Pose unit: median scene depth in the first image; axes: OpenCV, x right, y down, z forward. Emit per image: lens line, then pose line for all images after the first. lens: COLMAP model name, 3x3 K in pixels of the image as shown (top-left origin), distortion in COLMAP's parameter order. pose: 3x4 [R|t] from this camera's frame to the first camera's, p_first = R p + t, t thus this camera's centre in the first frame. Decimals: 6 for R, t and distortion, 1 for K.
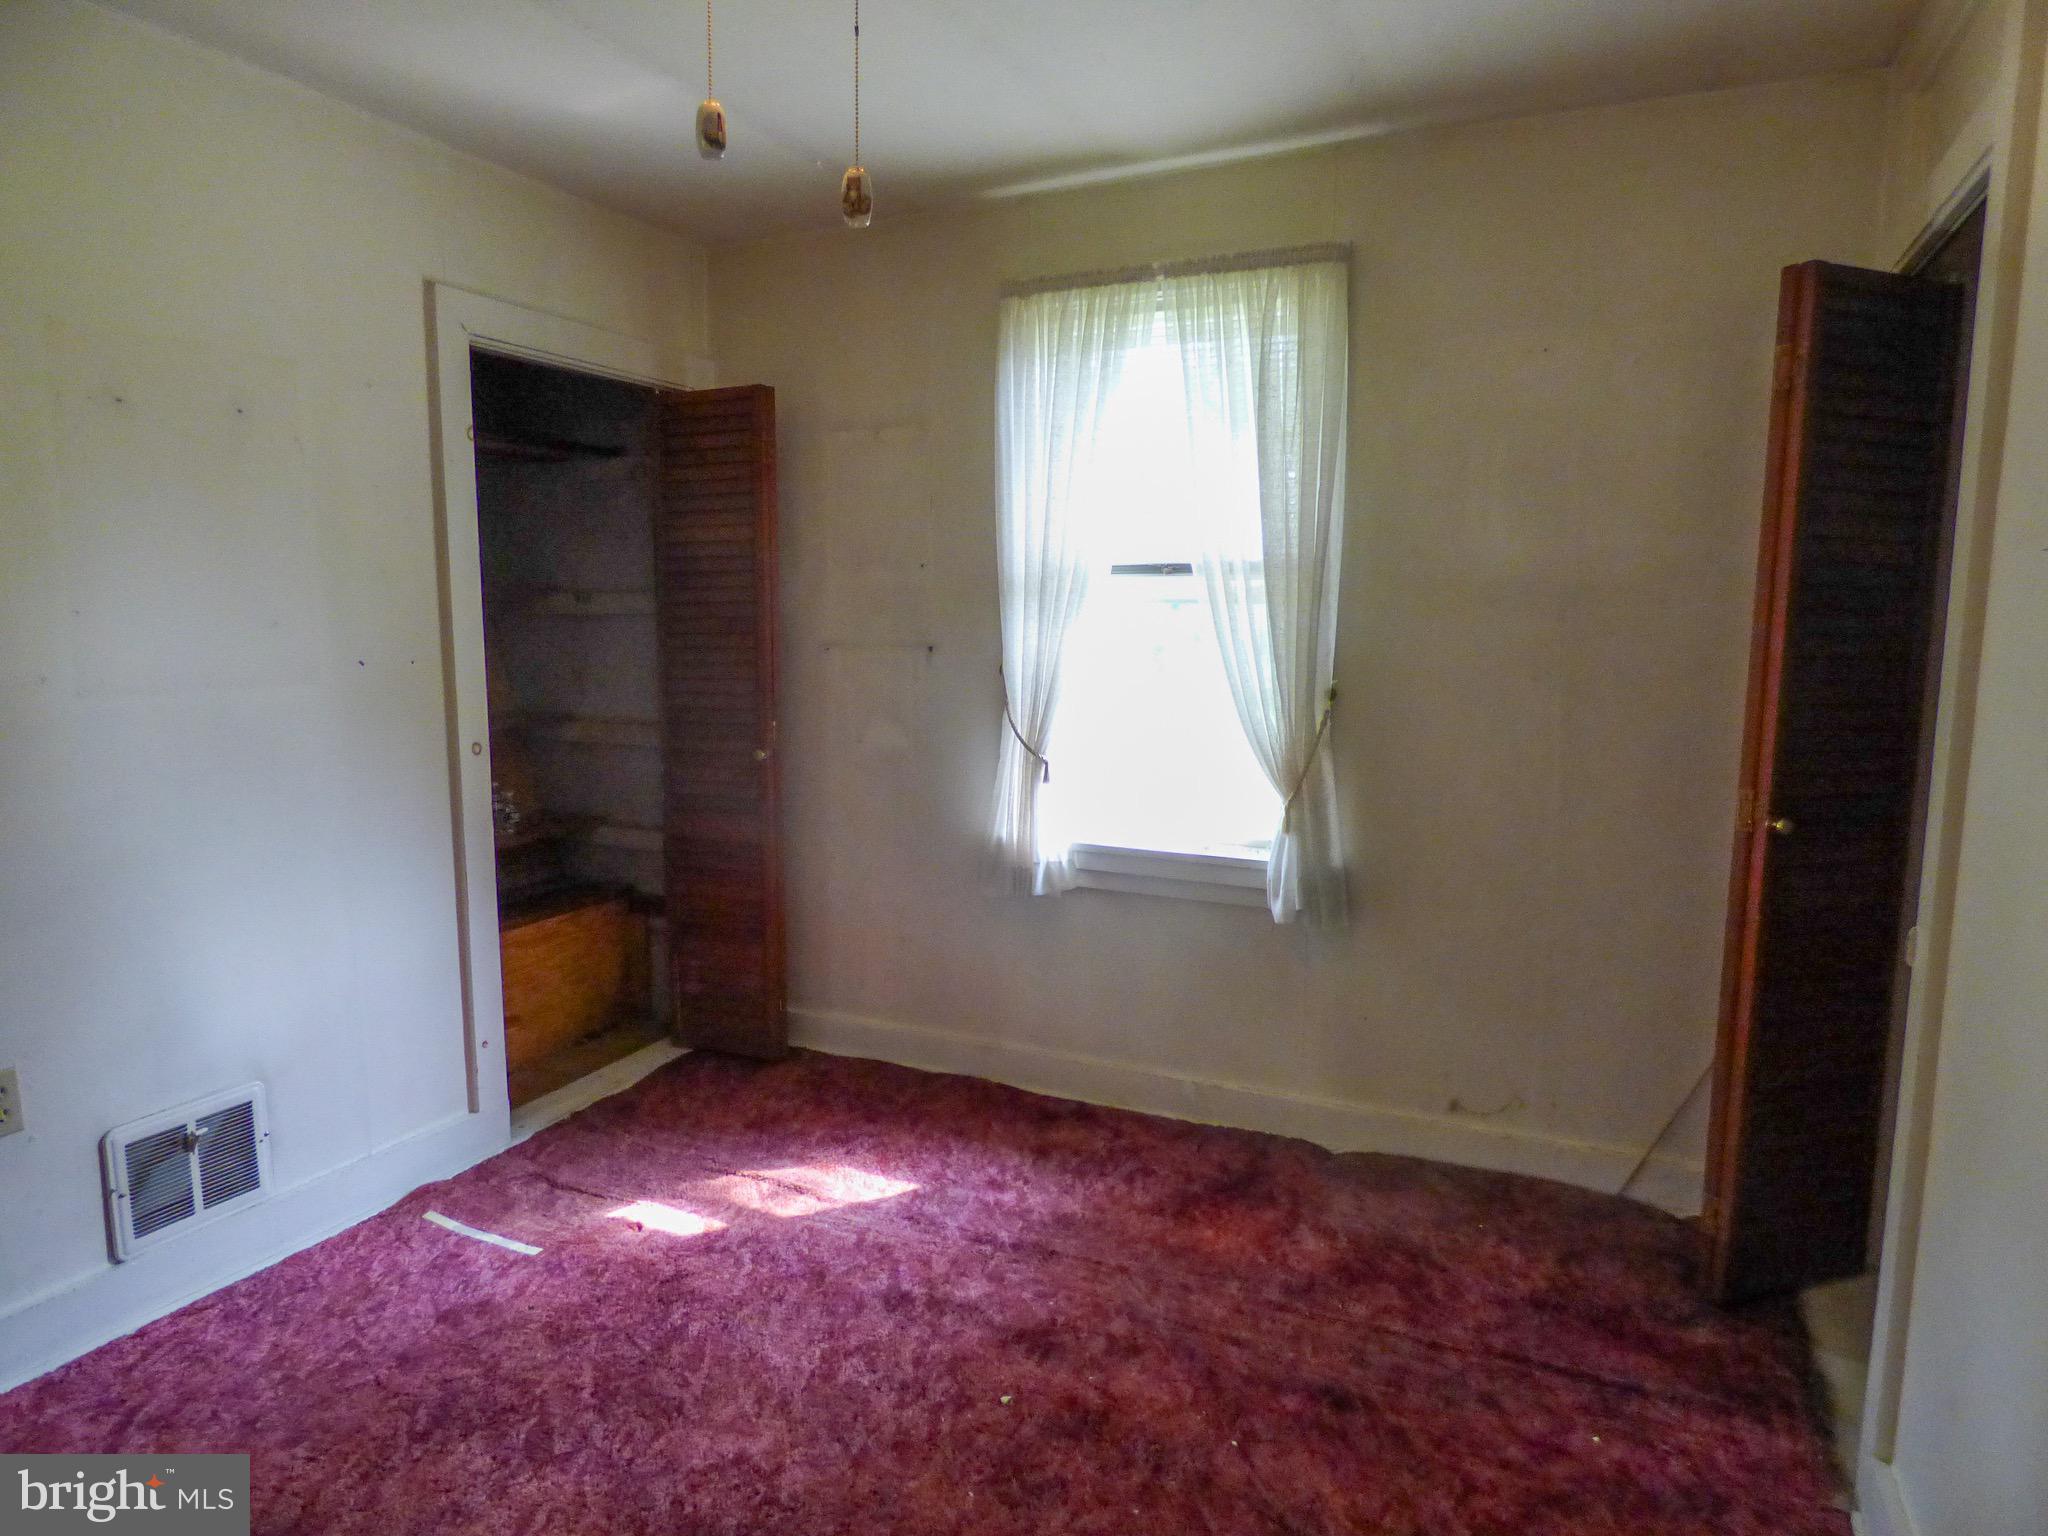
lens RADIAL K [[1224.6, 0, 1020.1], [0, 1224.6, 768.6], [0, 0, 1]] dist [-0.013700, 0.001309]
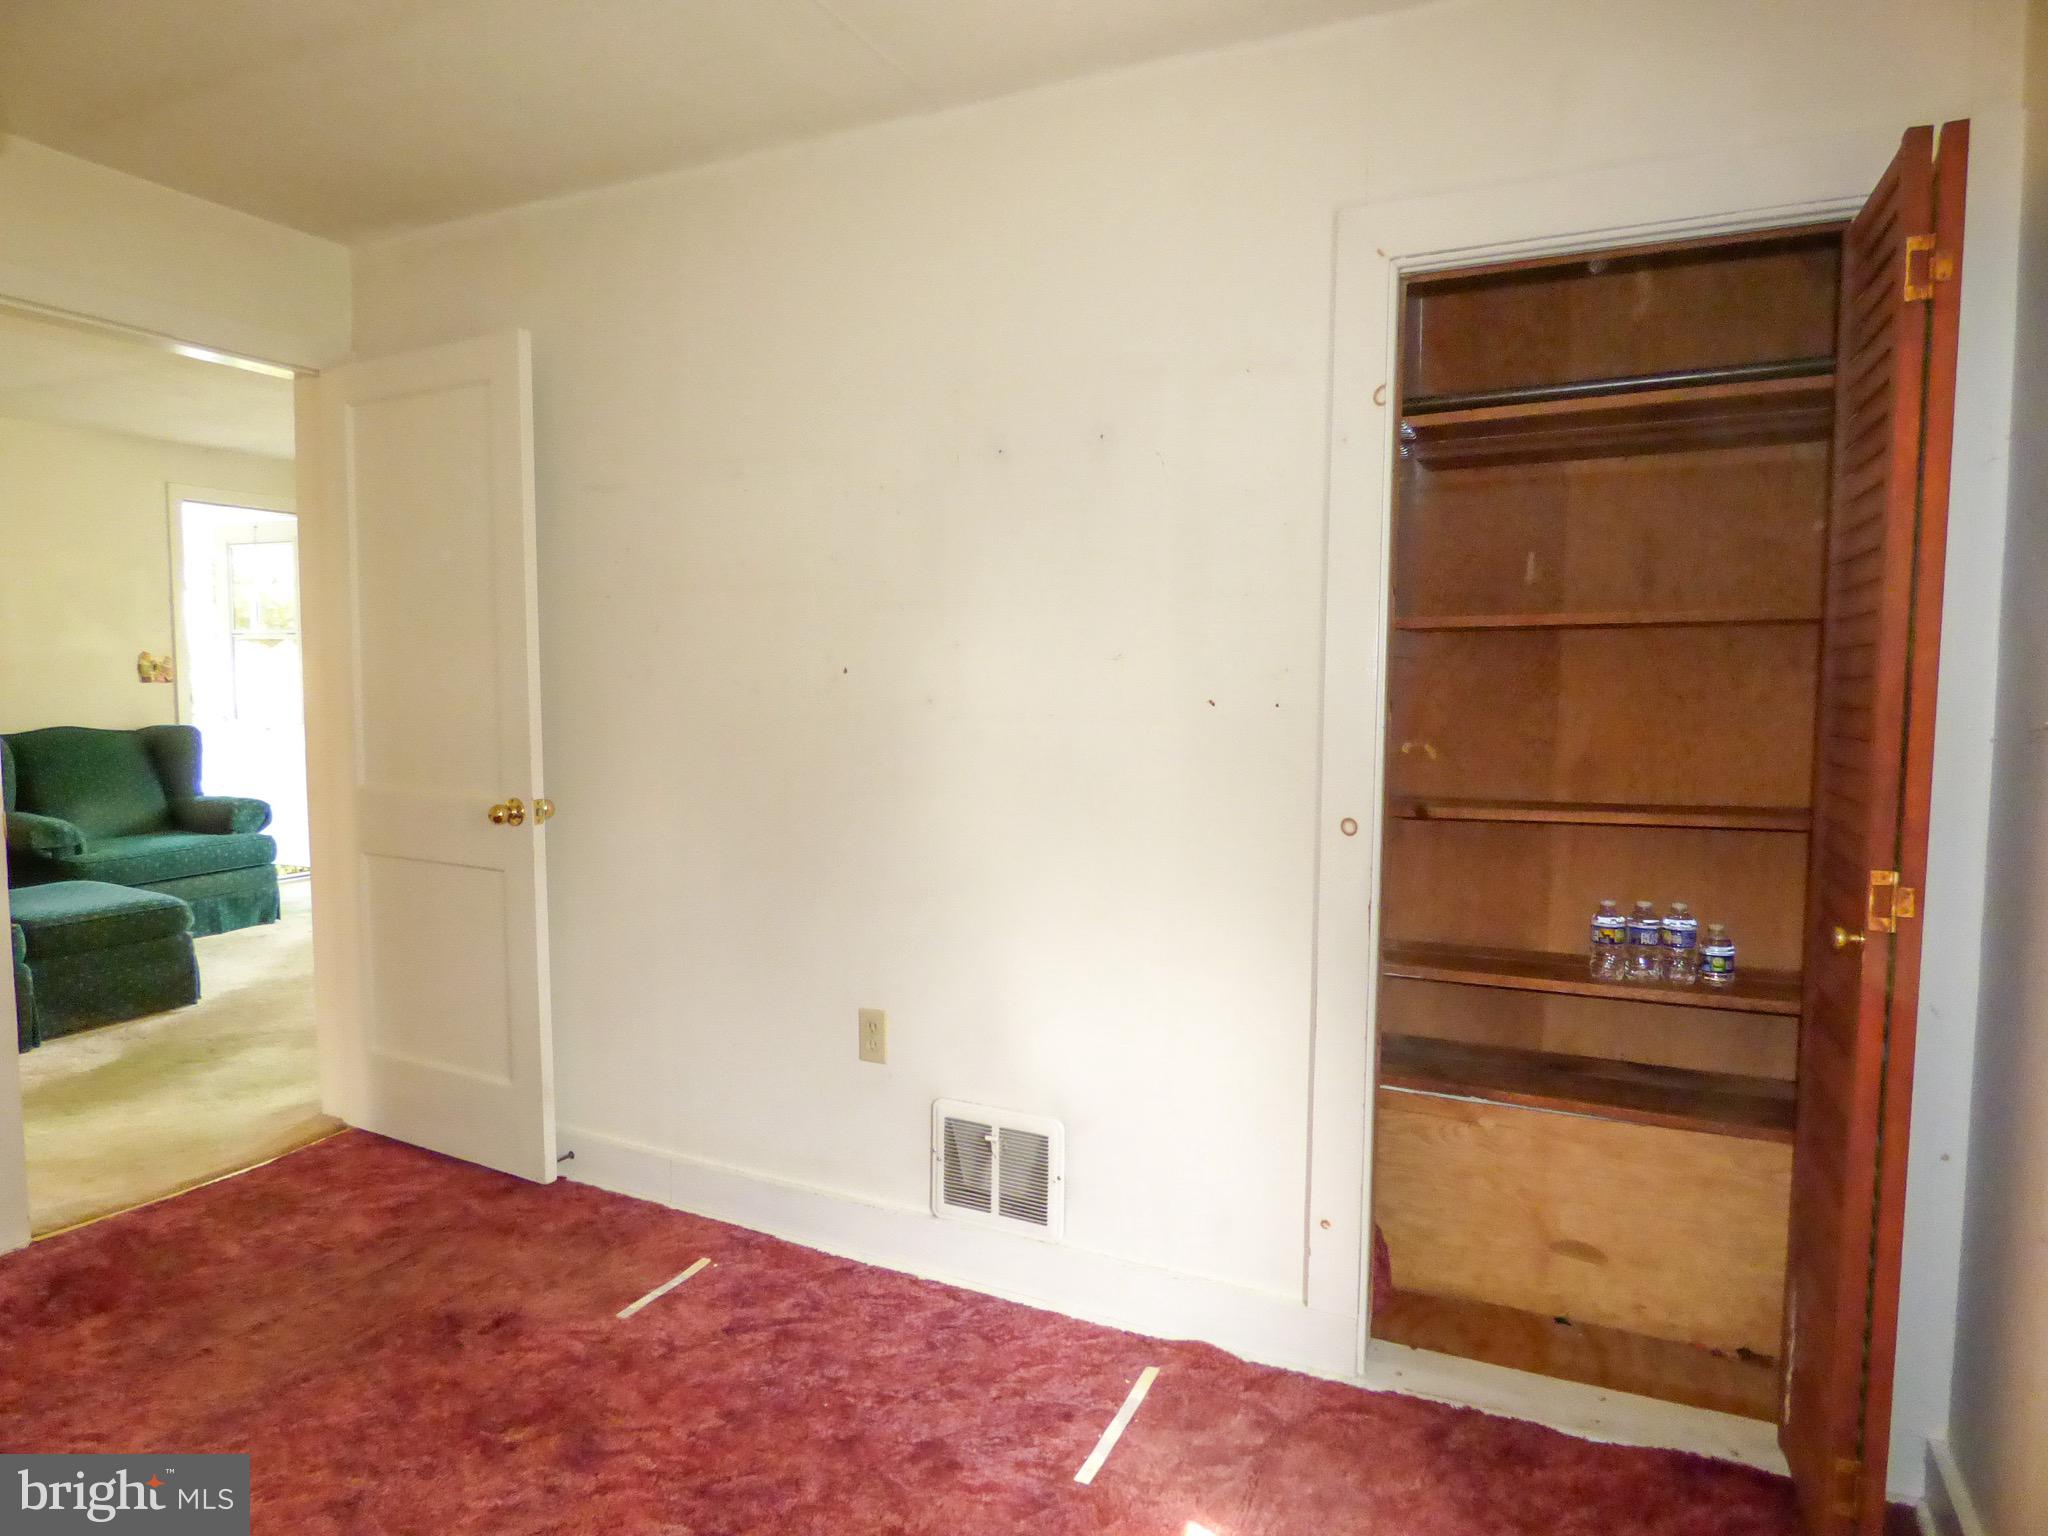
lens RADIAL K [[1218.3, 0, 1018.3], [0, 1218.3, 769.3], [0, 0, 1]] dist [-0.012912, -0.002780]
pose [[-0.006435, 0.076145, -0.997076, 0.300328], [-0.130417, 0.988516, 0.076333, -0.085200], [0.991438, 0.130527, 0.003570, 0.853523]]
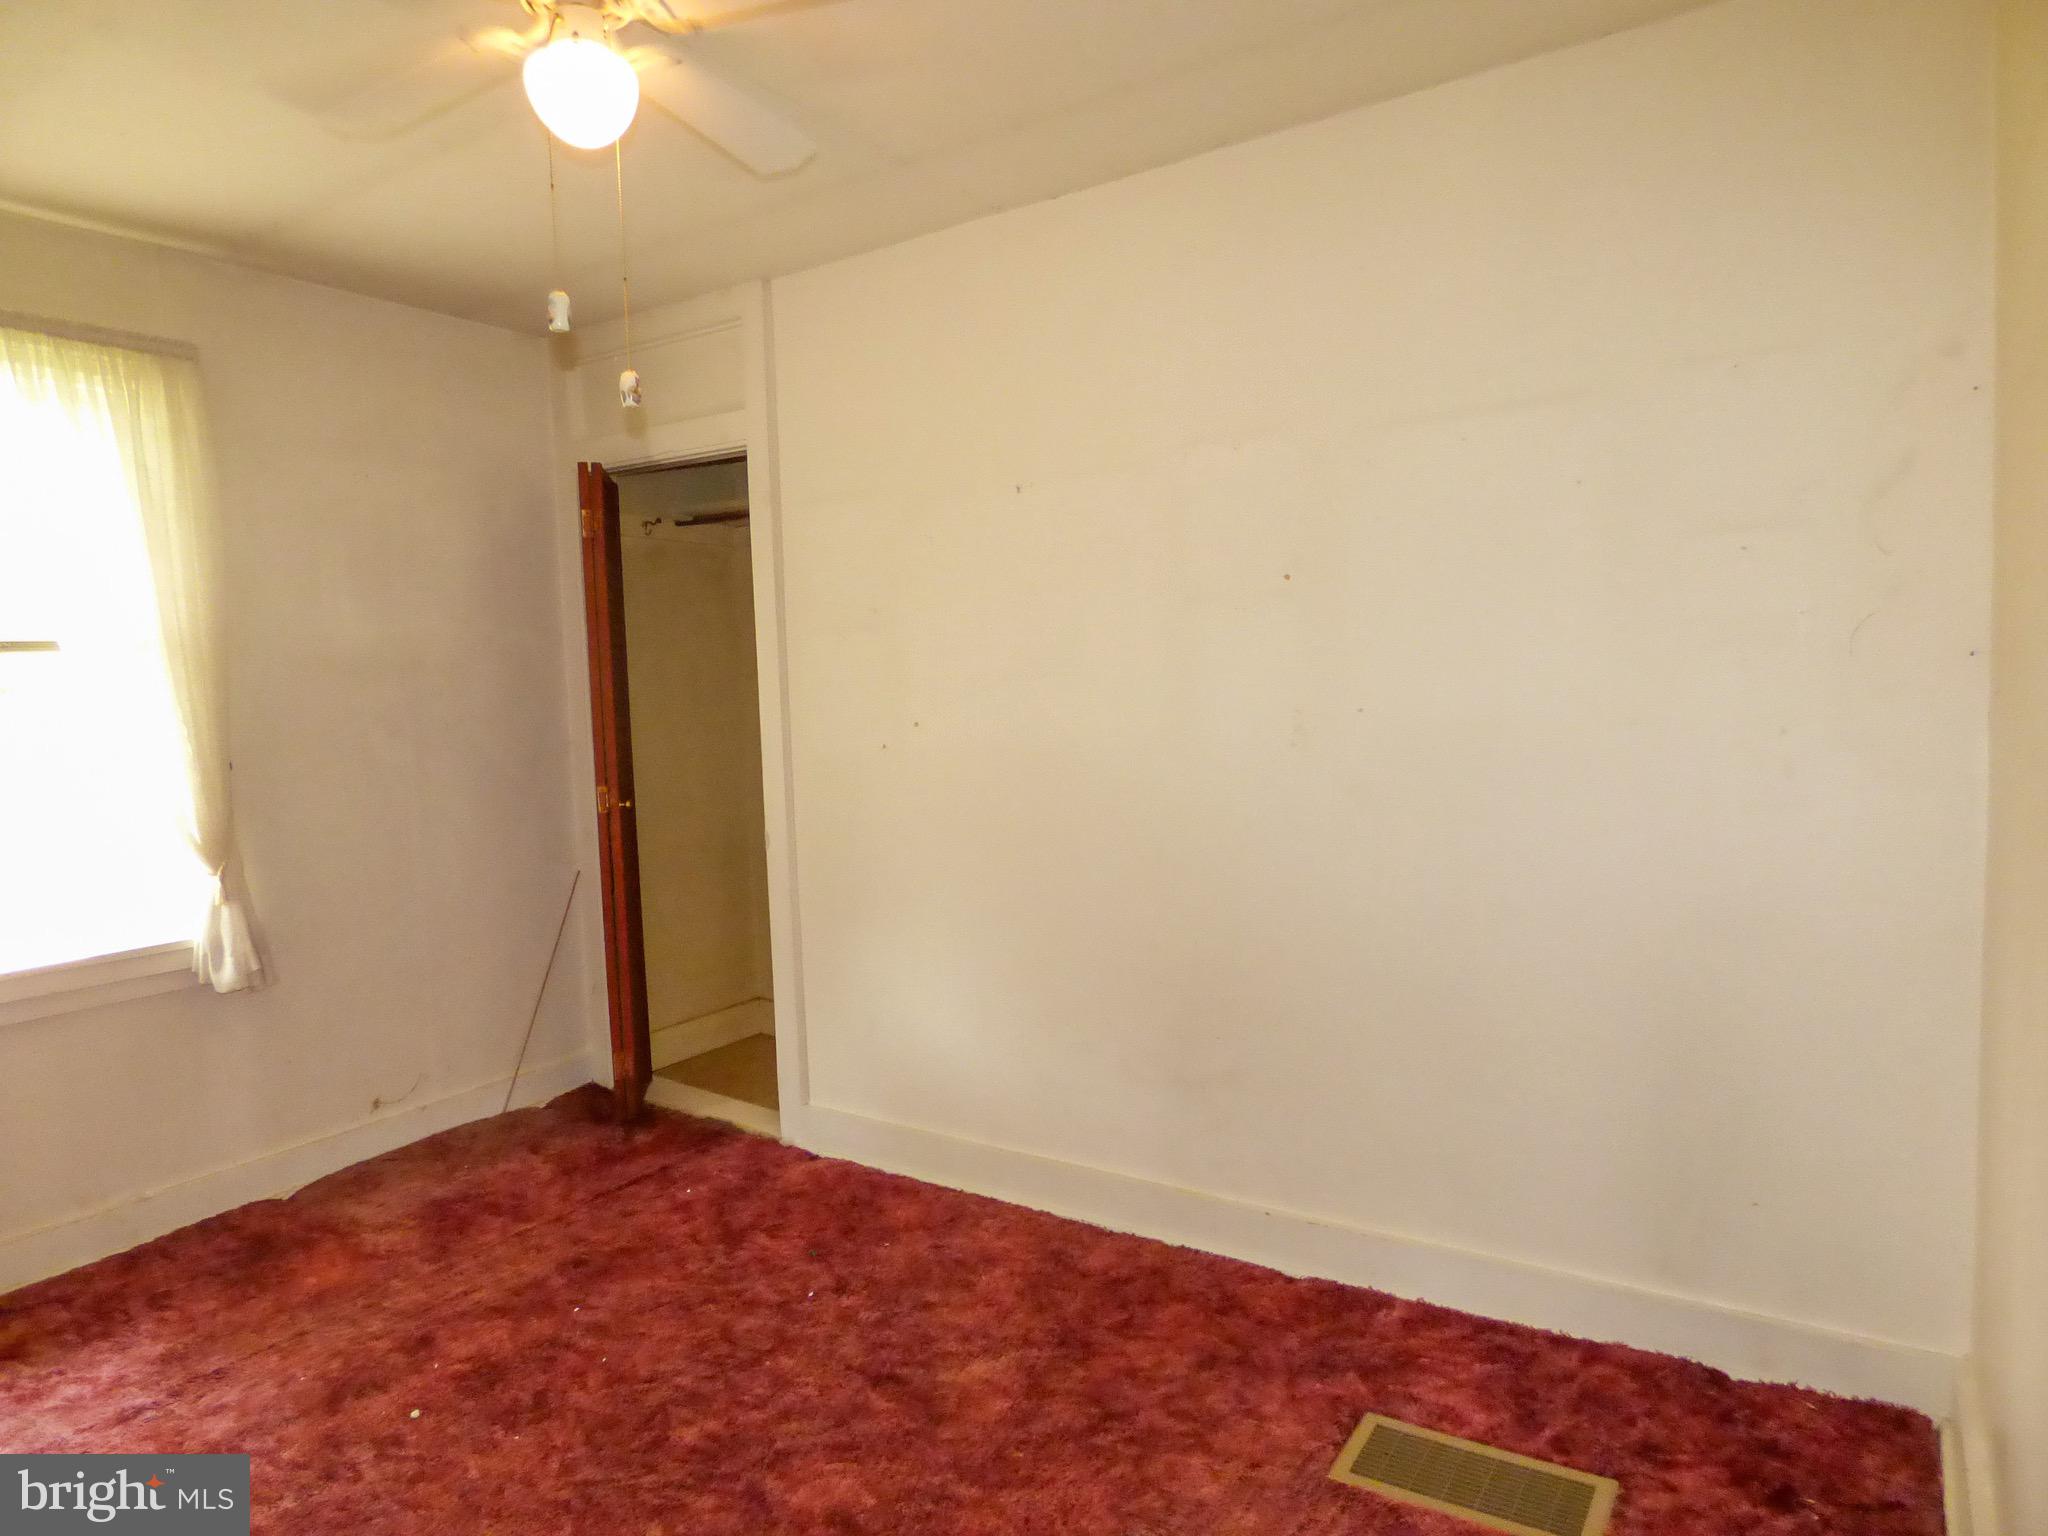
lens RADIAL K [[1229.8, 0, 1030.4], [0, 1229.8, 767.3], [0, 0, 1]] dist [-0.023654, 0.012873]
pose [[0.145478, -0.090703, 0.985195, -0.714834], [0.160917, 0.984698, 0.066896, -0.018830], [-0.976187, 0.148803, 0.157848, 0.170654]]
